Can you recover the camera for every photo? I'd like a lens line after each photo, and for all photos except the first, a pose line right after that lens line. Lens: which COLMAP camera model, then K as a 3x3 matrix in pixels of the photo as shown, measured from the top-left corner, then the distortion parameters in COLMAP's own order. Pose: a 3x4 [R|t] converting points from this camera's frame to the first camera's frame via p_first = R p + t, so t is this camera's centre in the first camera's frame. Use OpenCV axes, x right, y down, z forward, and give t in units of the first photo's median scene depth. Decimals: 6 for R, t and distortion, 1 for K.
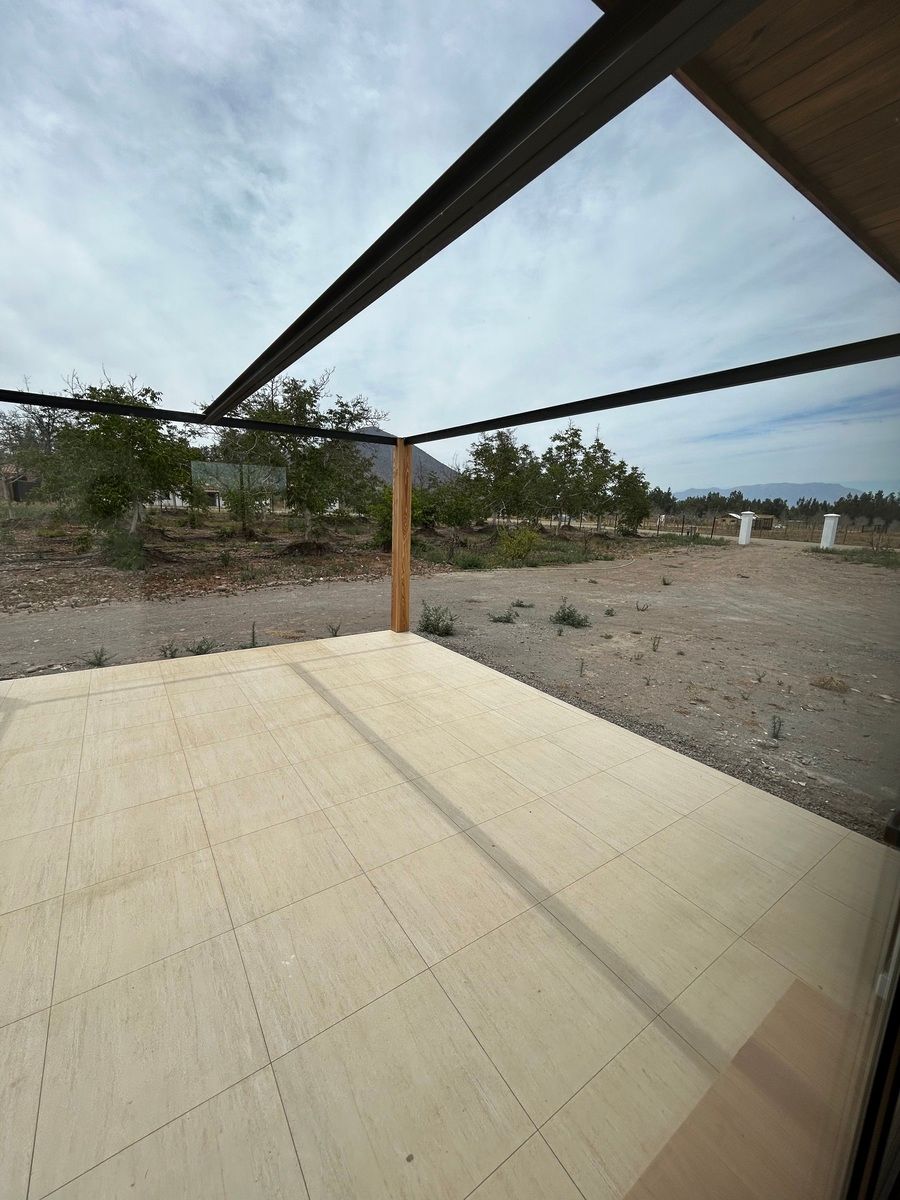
lens RADIAL K [[486.7, 0, 452.0], [0, 486.7, 593.7], [0, 0, 1]] dist [-0.001162, 0.000986]
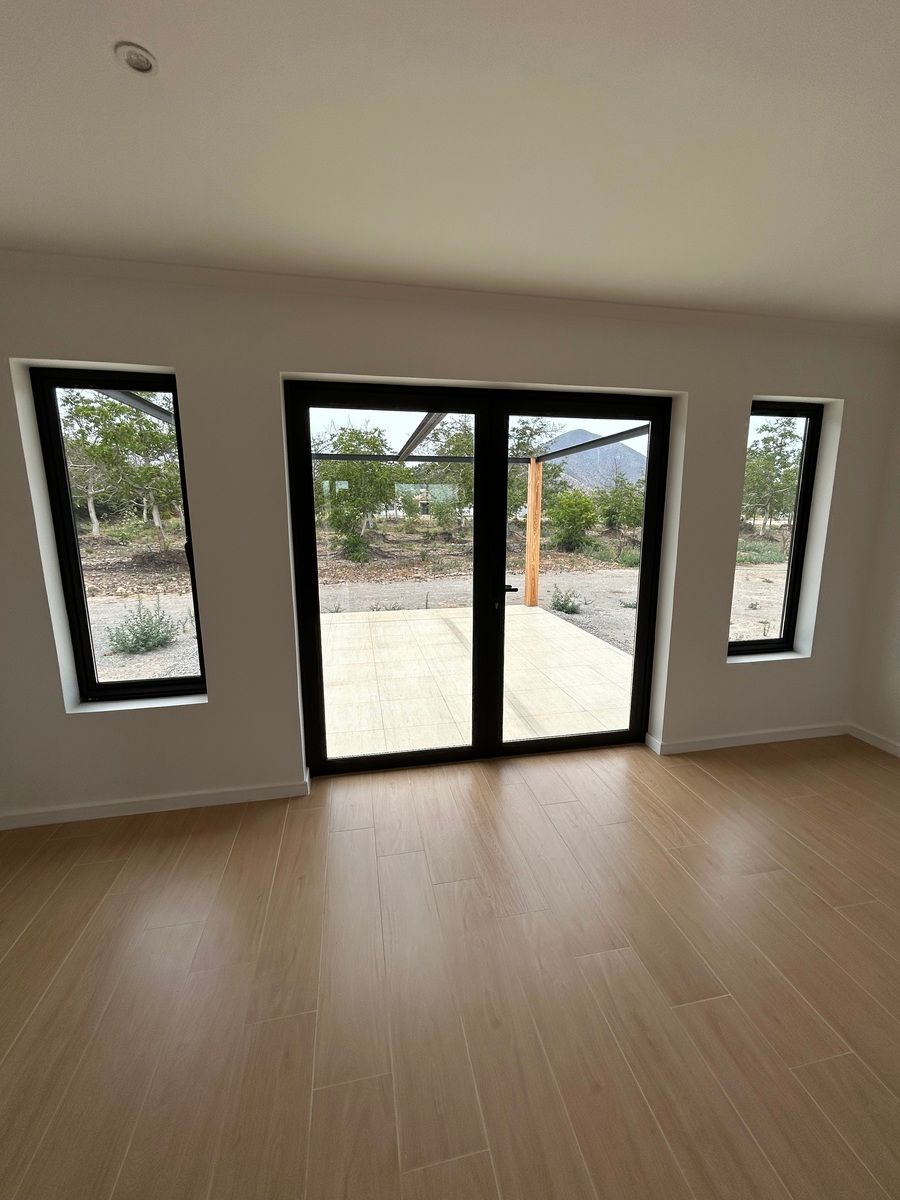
lens RADIAL K [[486.7, 0, 454.3], [0, 486.7, 590.6], [0, 0, 1]] dist [-0.001162, 0.000986]
pose [[0.920655, 0.031977, -0.389065, 0.080538], [-0.038095, 0.999242, -0.008018, 0.021097], [0.388514, 0.022204, 0.921175, -0.105178]]
